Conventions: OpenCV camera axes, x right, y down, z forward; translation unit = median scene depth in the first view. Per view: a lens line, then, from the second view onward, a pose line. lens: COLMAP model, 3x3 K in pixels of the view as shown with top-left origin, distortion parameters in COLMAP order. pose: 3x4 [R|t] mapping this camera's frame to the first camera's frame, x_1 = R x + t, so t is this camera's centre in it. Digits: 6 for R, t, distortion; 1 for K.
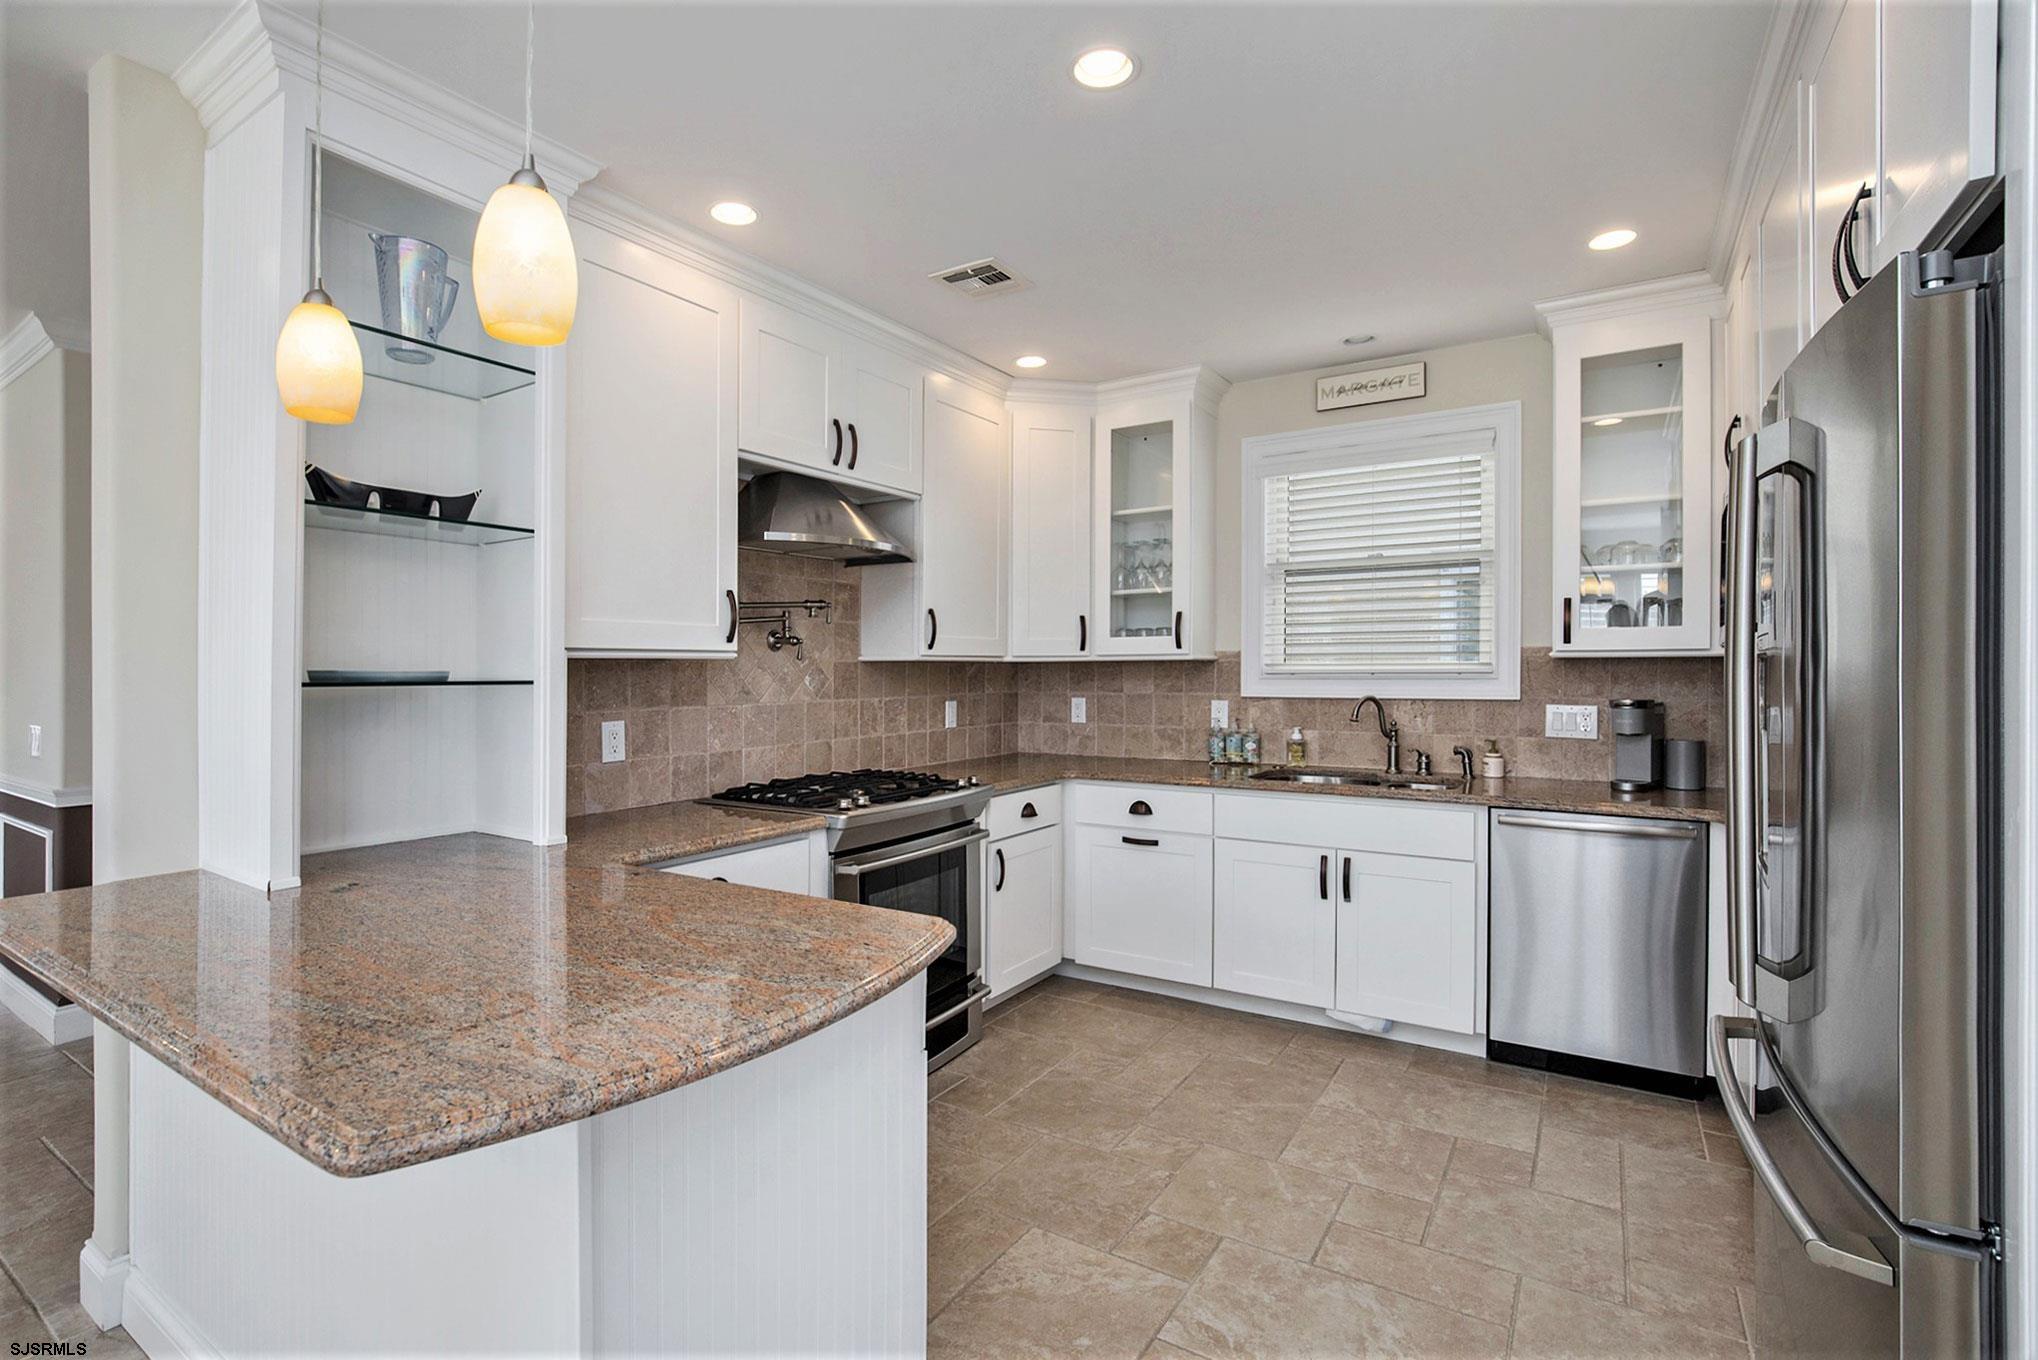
lens RADIAL K [[965.5, 0, 1027.8], [0, 965.5, 666.9], [0, 0, 1]] dist [-0.021180, 0.000758]
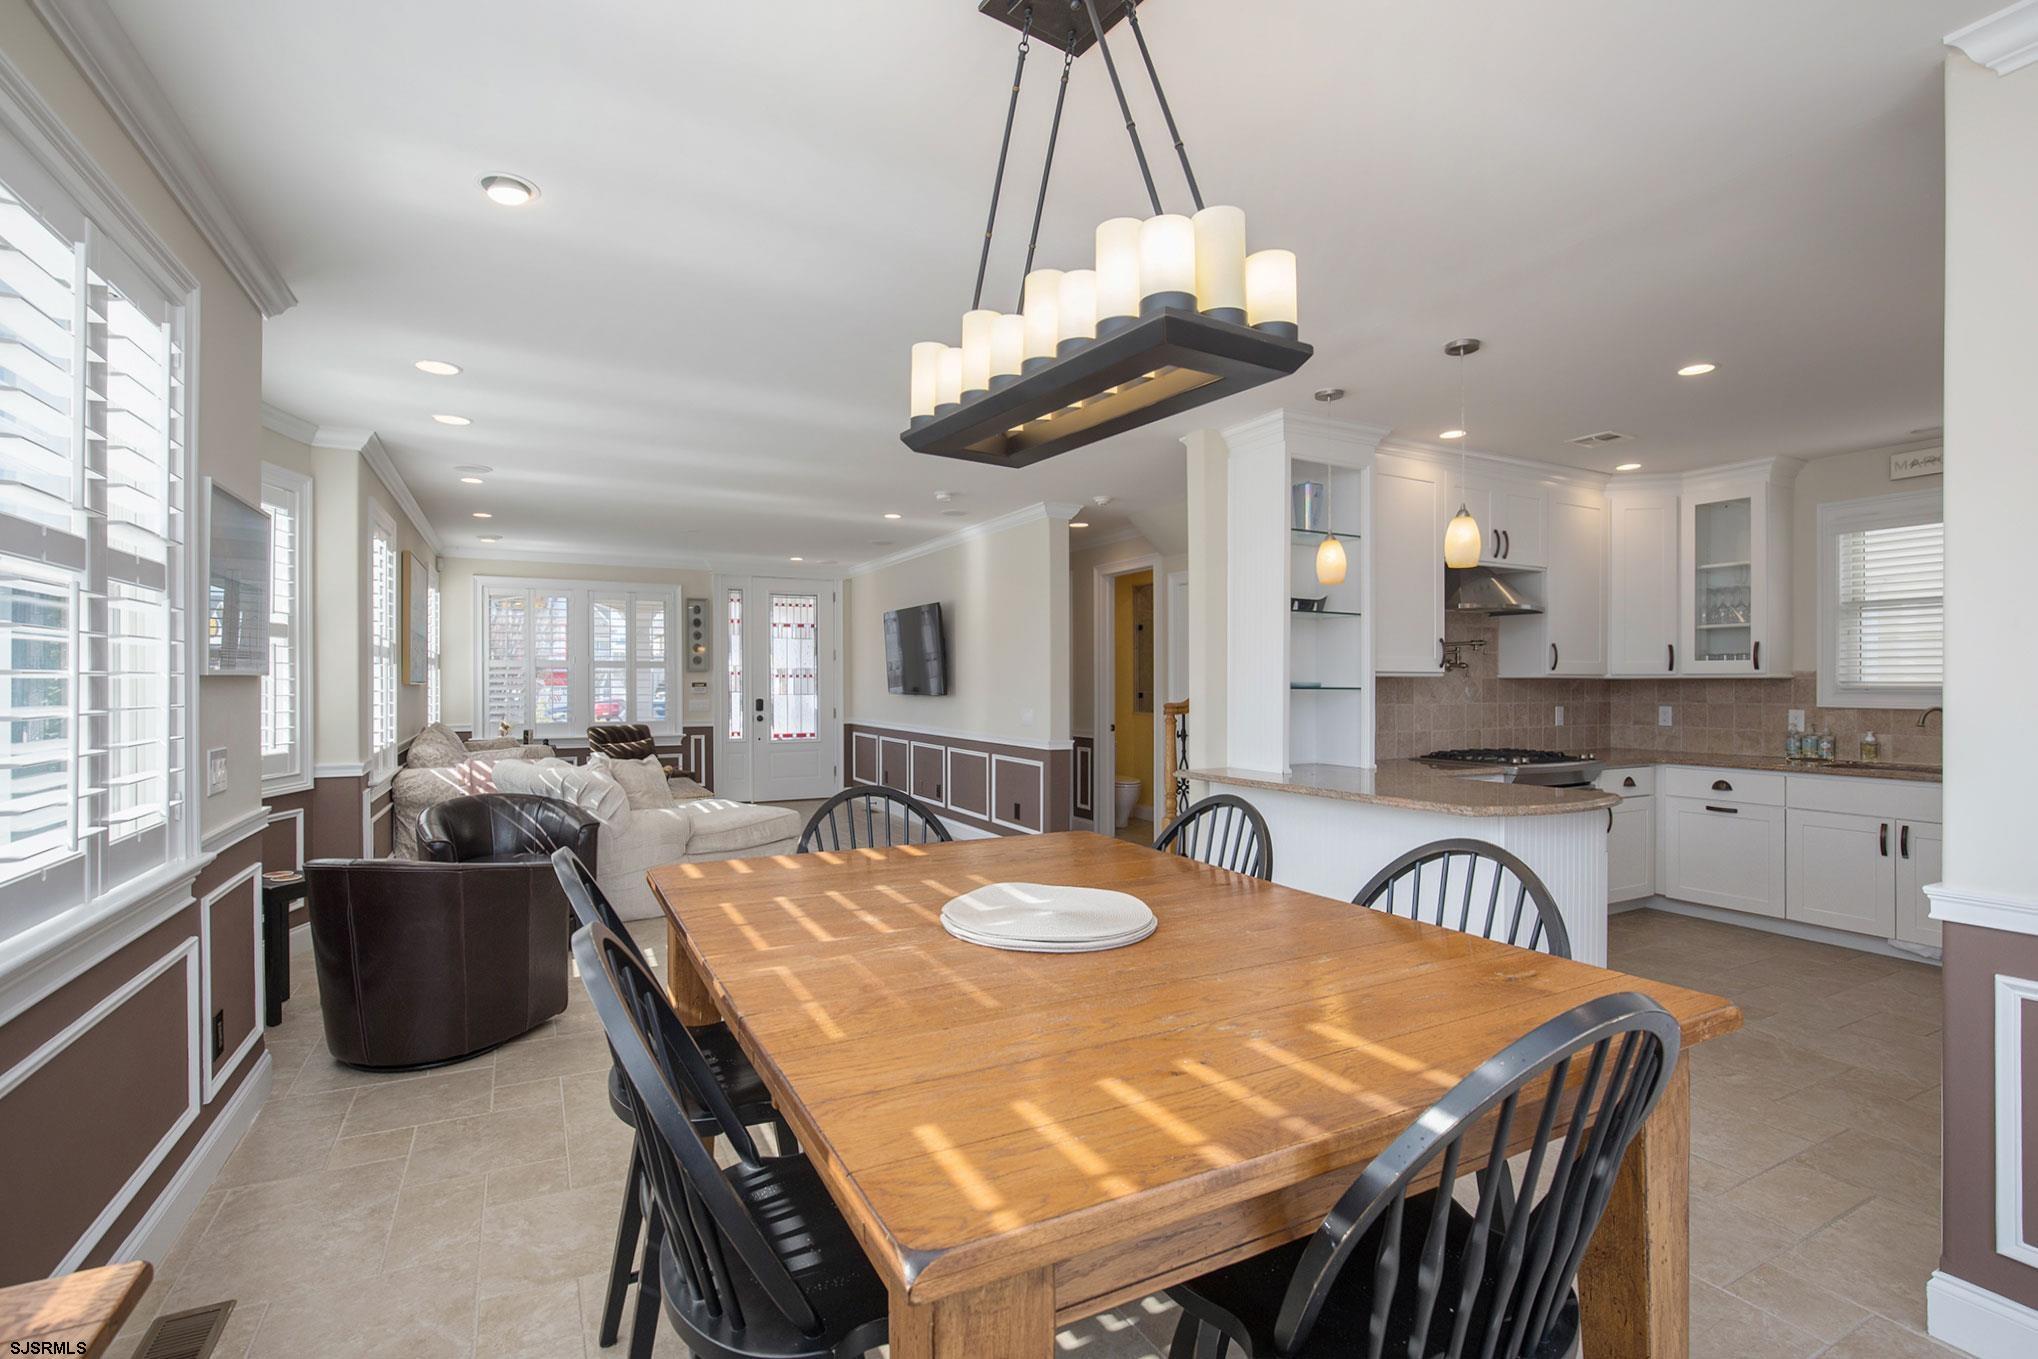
lens RADIAL K [[965.5, 0, 1027.8], [0, 965.5, 666.4], [0, 0, 1]] dist [-0.021180, 0.000758]
pose [[0.870592, 0.000091, -0.492006, -0.075870], [-0.006133, 0.999924, -0.010668, -0.003371], [0.491968, 0.012305, 0.870526, -0.678941]]
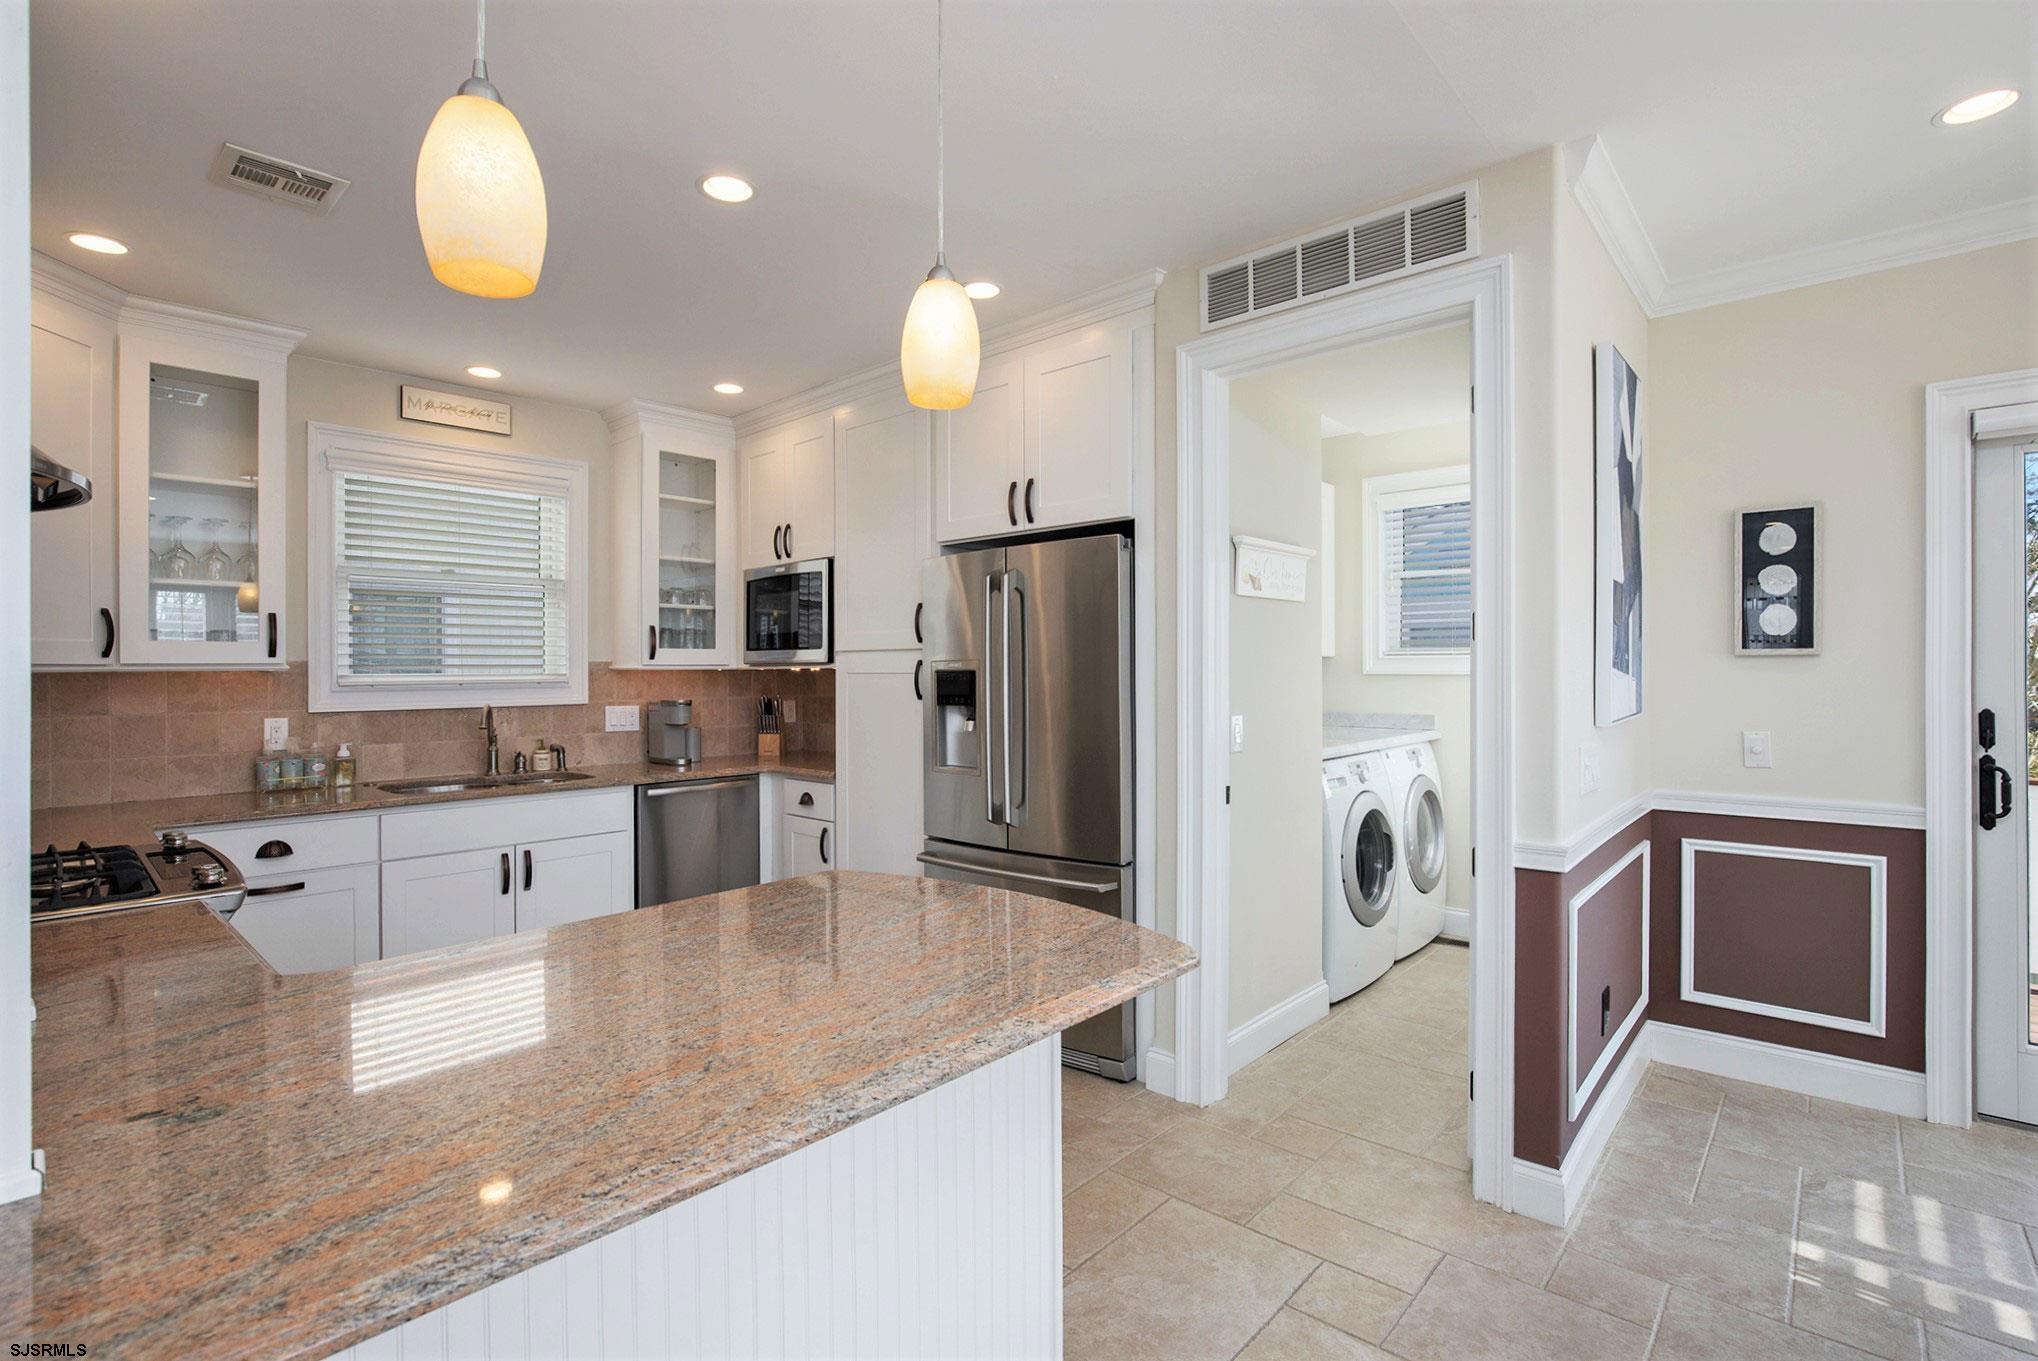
lens RADIAL K [[957.2, 0, 1022.8], [0, 957.2, 694.9], [0, 0, 1]] dist [-0.034512, -0.000368]
pose [[0.145309, -0.020999, 0.989163, -0.581974], [0.003922, 0.999779, 0.020649, -0.000611], [-0.989379, 0.000879, 0.145359, 0.246314]]
